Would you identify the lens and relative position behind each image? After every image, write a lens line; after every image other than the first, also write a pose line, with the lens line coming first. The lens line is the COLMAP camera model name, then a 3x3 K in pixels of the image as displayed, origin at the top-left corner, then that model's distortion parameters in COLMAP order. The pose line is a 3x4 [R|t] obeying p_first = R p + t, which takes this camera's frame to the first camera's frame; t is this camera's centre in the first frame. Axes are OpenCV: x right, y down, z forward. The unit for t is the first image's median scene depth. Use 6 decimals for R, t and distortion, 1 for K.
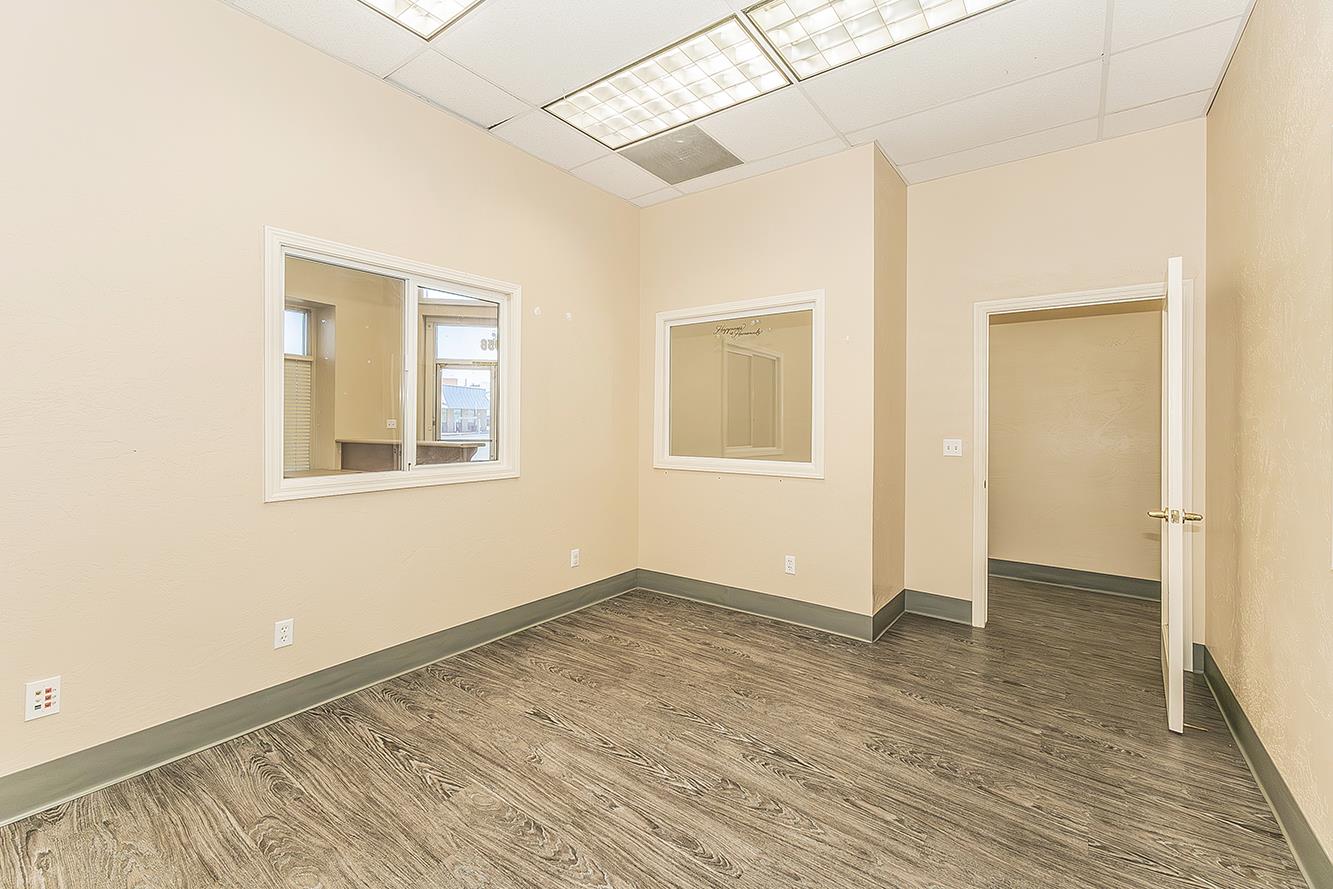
lens RADIAL K [[562.9, 0, 643.0], [0, 562.9, 440.7], [0, 0, 1]] dist [-0.001287, -0.000644]
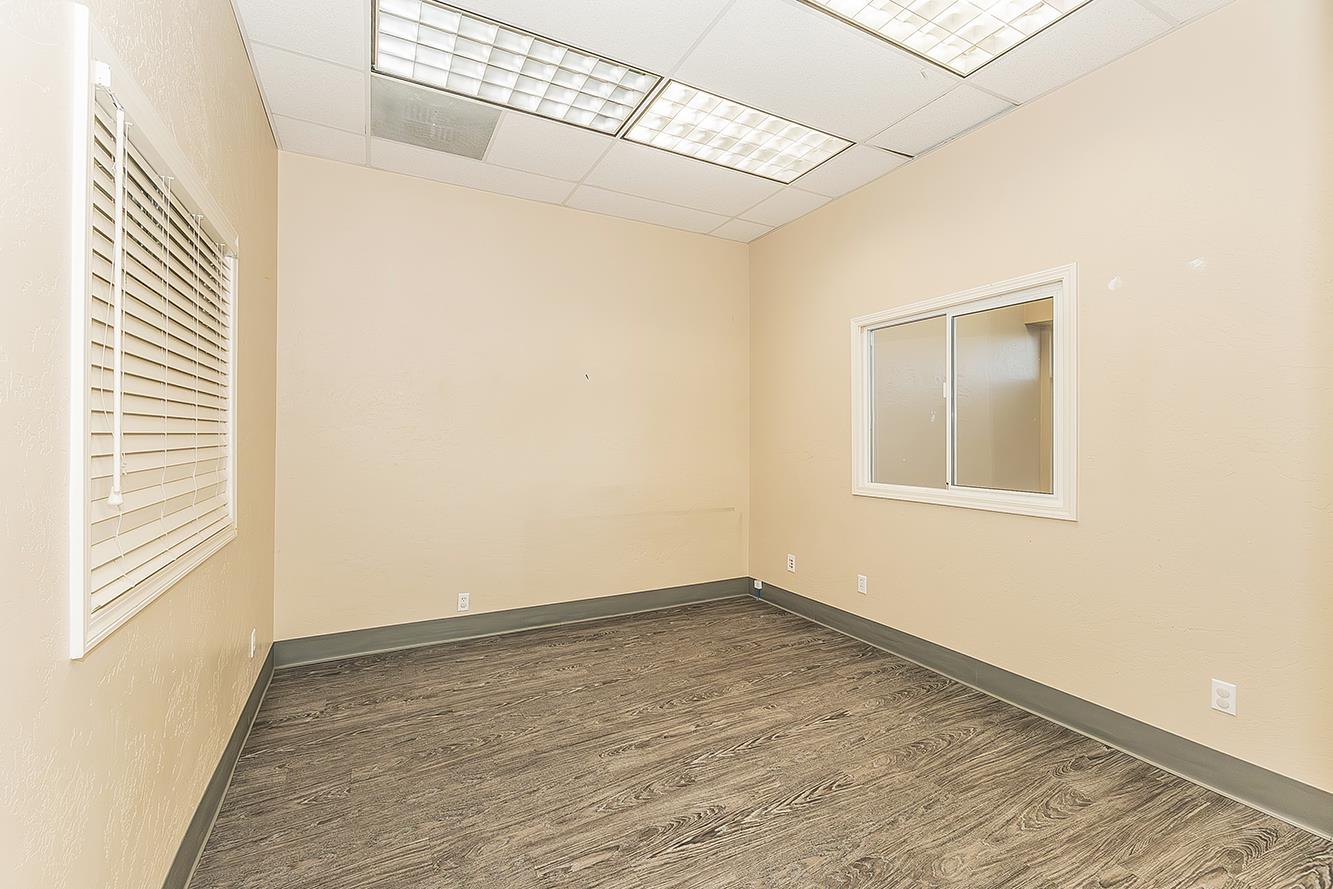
lens RADIAL K [[568.8, 0, 667.1], [0, 568.8, 418.9], [0, 0, 1]] dist [0.000515, 0.000157]
pose [[-0.419186, -0.035740, -0.907196, 0.999243], [-0.040619, 0.998963, -0.020587, -0.038394], [0.906991, 0.028220, -0.420203, 1.205891]]
